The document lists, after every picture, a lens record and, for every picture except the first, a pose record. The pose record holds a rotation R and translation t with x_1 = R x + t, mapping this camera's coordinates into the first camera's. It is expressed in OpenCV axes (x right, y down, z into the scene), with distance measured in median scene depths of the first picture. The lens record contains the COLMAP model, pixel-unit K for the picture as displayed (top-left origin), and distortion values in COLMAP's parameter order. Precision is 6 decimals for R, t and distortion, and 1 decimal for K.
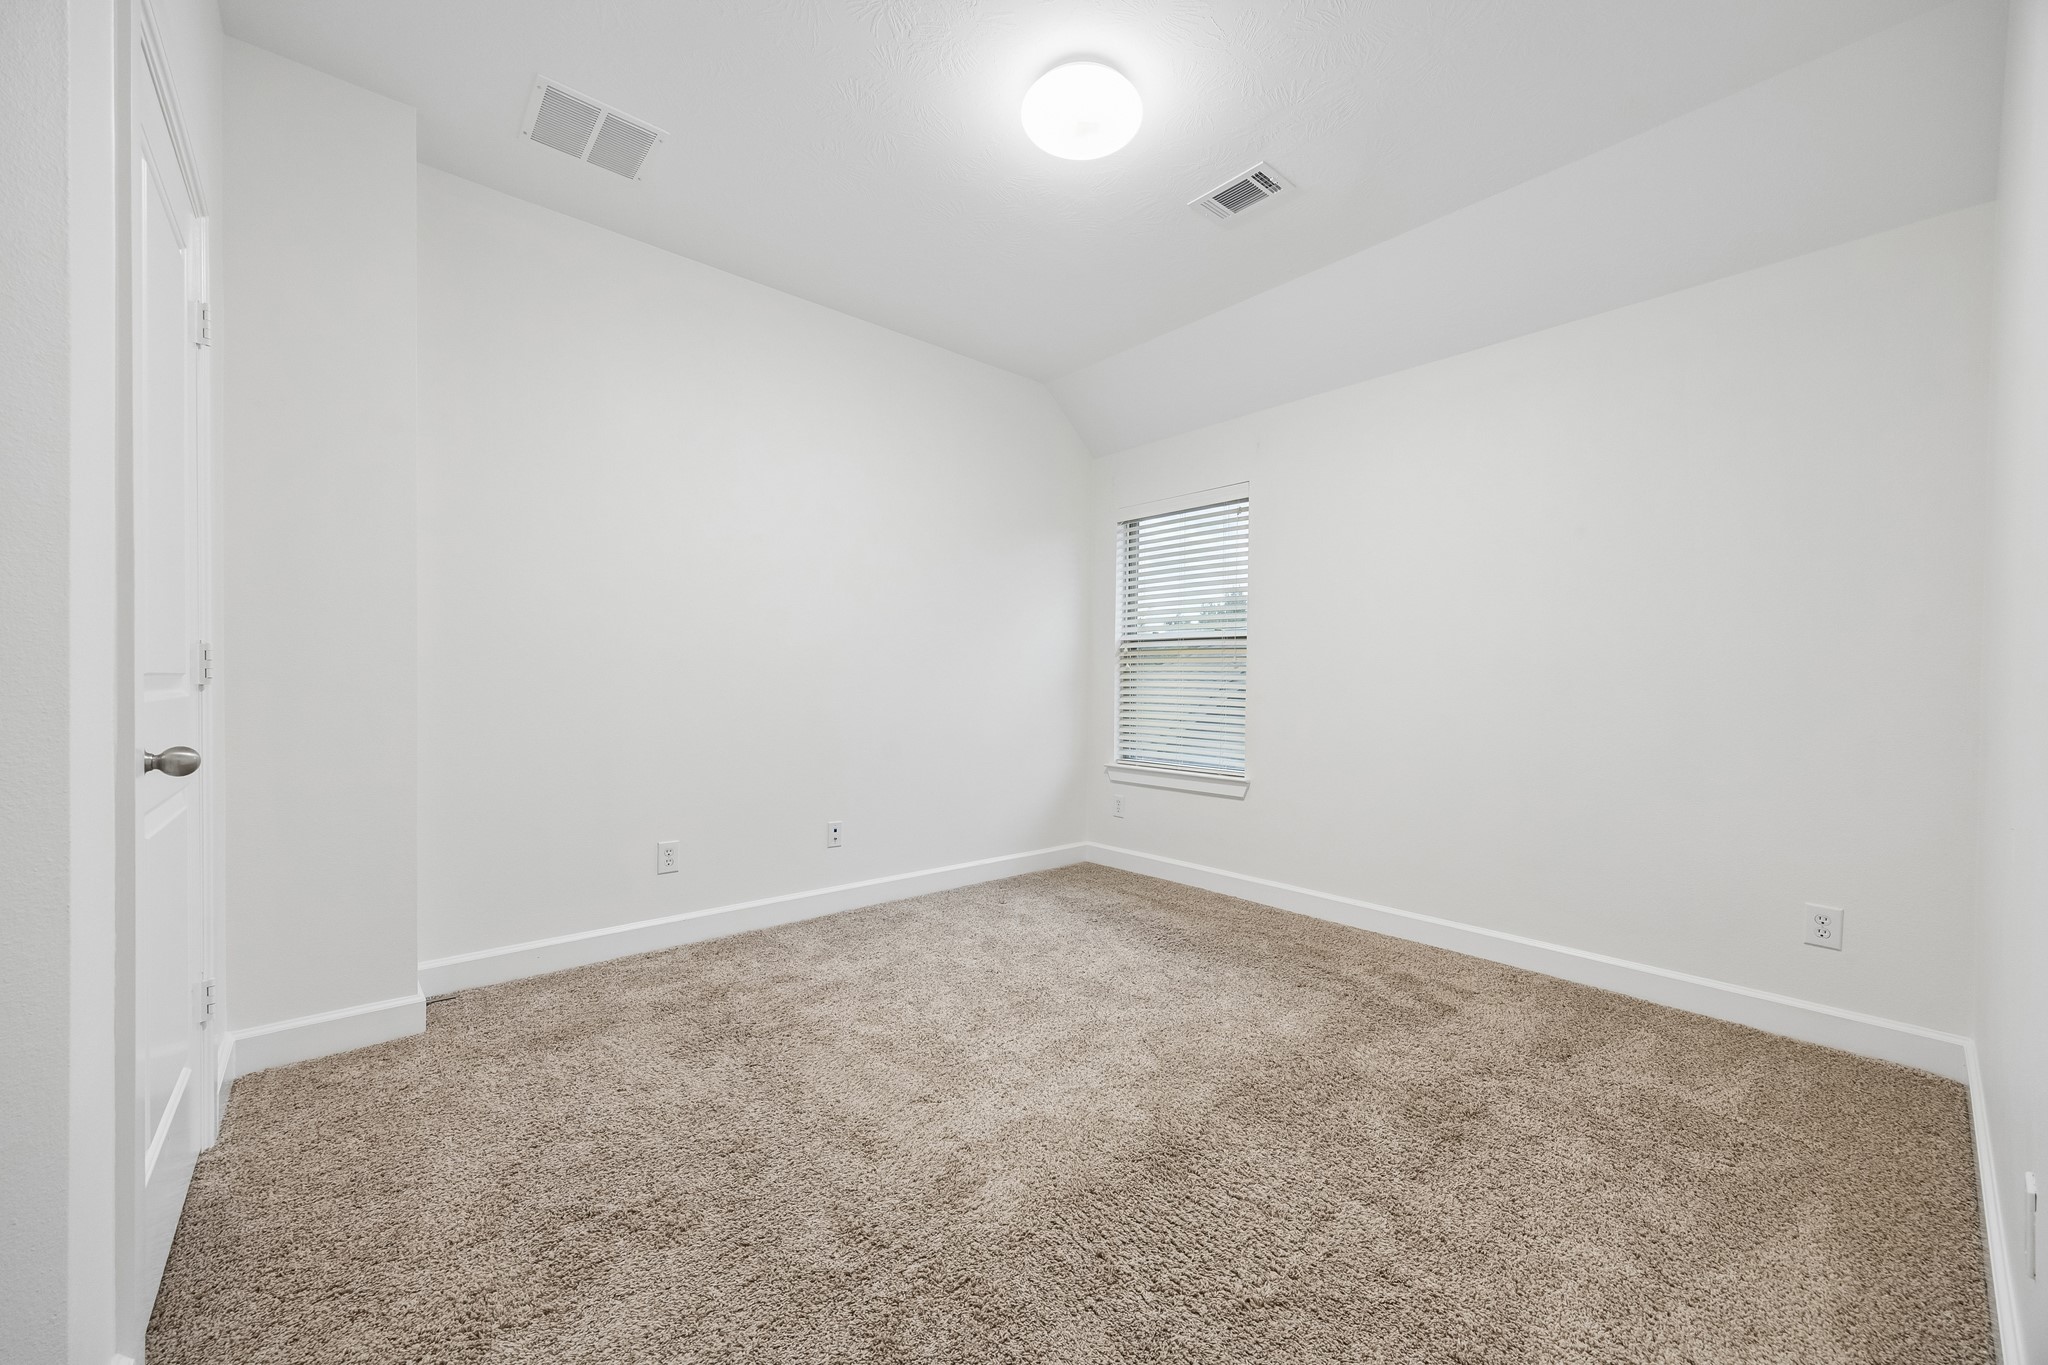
lens RADIAL K [[782.2, 0, 1036.4], [0, 782.2, 671.7], [0, 0, 1]] dist [0.000592, 0.000071]
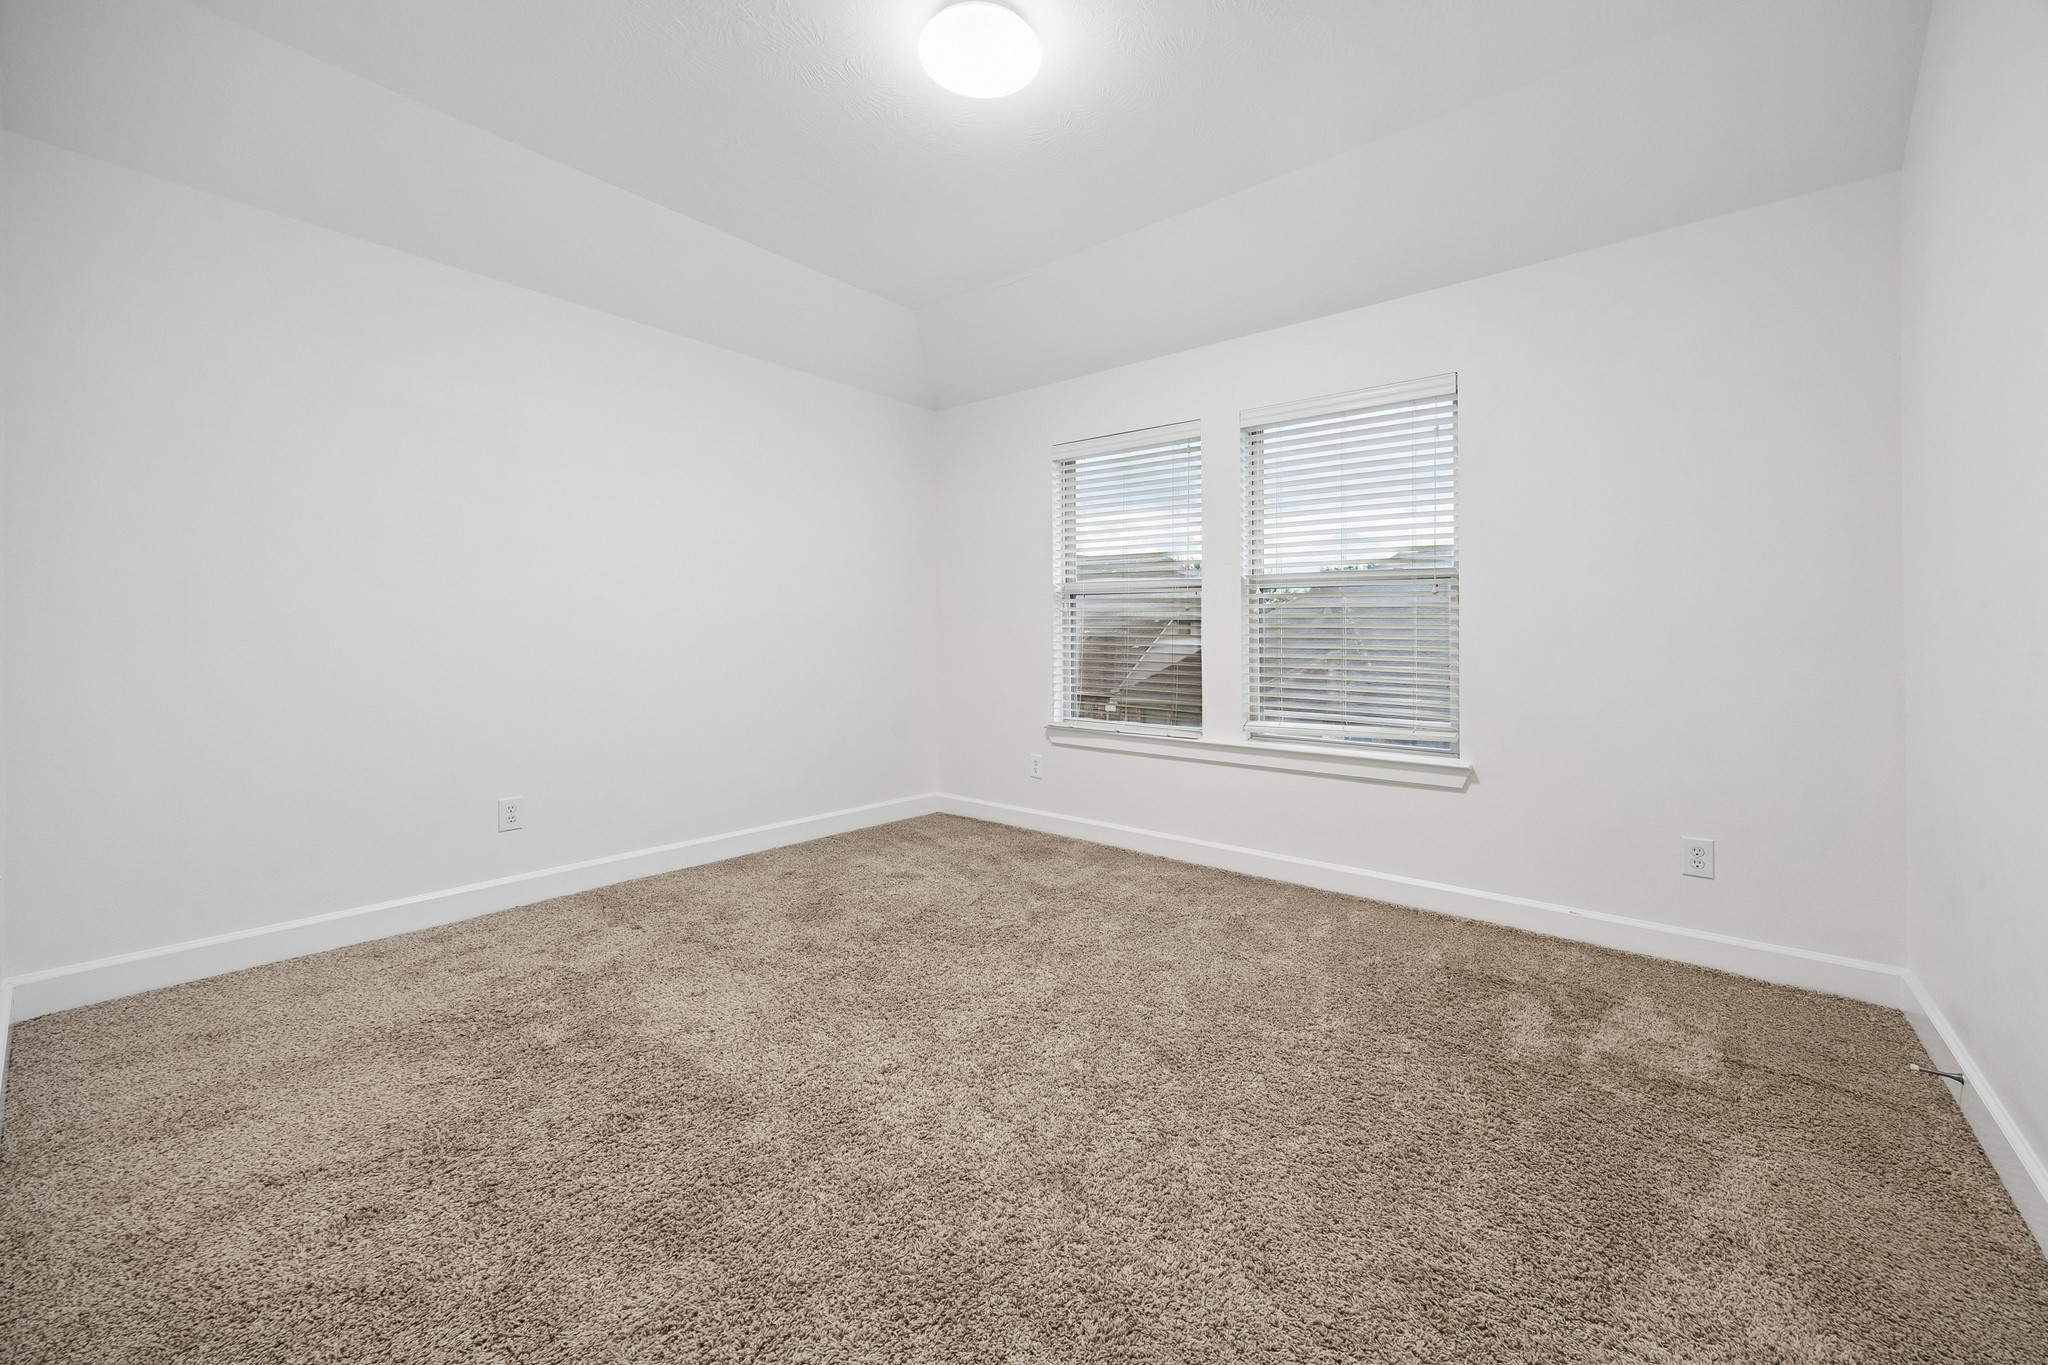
lens RADIAL K [[782.2, 0, 1036.4], [0, 782.2, 671.7], [0, 0, 1]] dist [0.000592, 0.000071]
pose [[0.983358, -0.011409, 0.181321, -0.096272], [0.000243, 0.998108, 0.061482, -0.000312], [-0.181679, -0.060415, 0.981500, 0.112649]]
